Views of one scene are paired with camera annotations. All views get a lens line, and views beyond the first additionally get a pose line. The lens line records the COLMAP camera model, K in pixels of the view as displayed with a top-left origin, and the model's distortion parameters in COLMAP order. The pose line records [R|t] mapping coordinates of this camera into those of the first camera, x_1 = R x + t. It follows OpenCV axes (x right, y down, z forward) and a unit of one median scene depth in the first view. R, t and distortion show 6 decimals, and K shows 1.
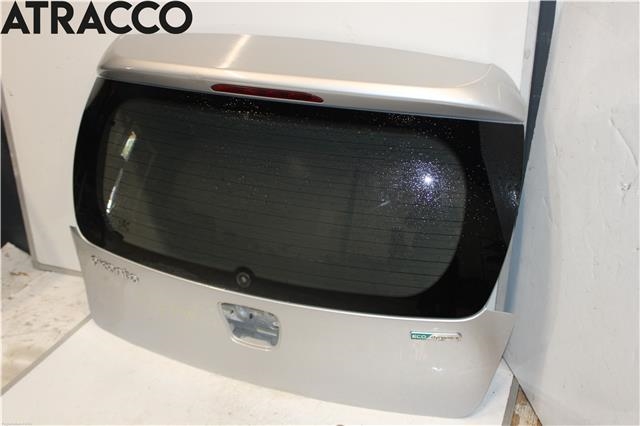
lens RADIAL K [[723.9, 0, 317.7], [0, 723.9, 211.5], [0, 0, 1]] dist [-0.077294, 0.000000]
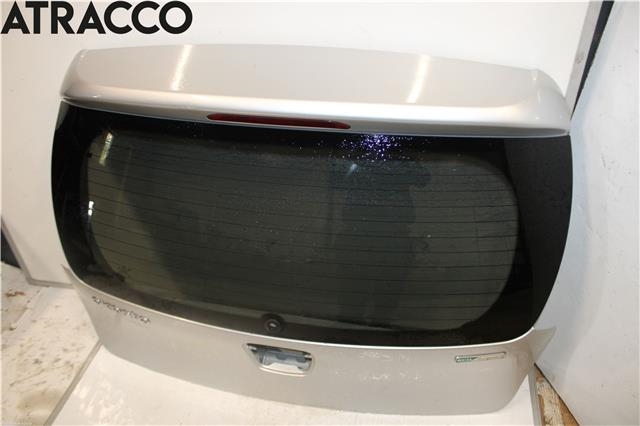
lens RADIAL K [[513.0, 0, 319.9], [0, 513.0, 215.0], [0, 0, 1]] dist [-0.108787, 0.071298]
pose [[0.980170, -0.134940, 0.145113, -0.095549], [0.104567, 0.974269, 0.199666, -0.133652], [-0.168322, -0.180533, 0.969059, 0.306892]]
